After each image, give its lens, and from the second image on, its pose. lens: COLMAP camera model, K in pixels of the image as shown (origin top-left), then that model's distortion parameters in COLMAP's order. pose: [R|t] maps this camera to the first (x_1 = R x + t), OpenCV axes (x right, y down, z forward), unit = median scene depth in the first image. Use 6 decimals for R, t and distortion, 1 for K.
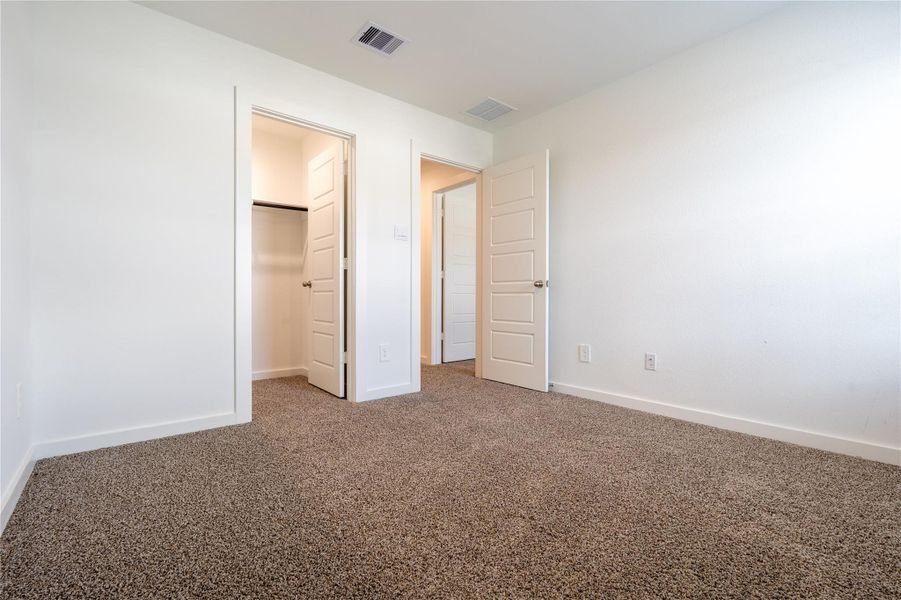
lens RADIAL K [[414.0, 0, 446.6], [0, 414.0, 299.6], [0, 0, 1]] dist [-0.004407, -0.000762]
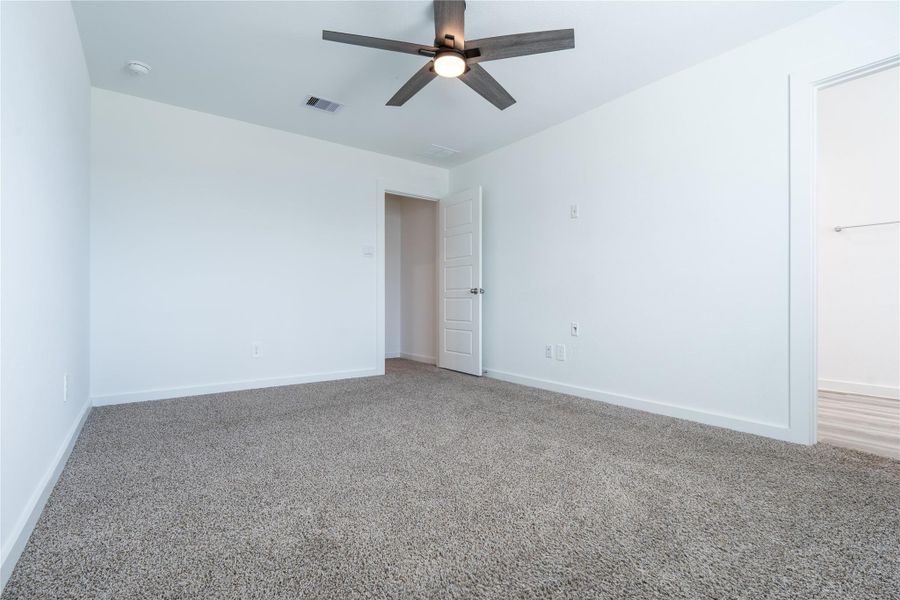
lens RADIAL K [[388.5, 0, 449.9], [0, 388.5, 297.6], [0, 0, 1]] dist [-0.014810, 0.000311]
pose [[0.999977, 0.002563, -0.006262, 0.150491], [-0.002671, 0.999847, -0.017271, 0.002828], [0.006216, 0.017287, 0.999831, -0.188318]]
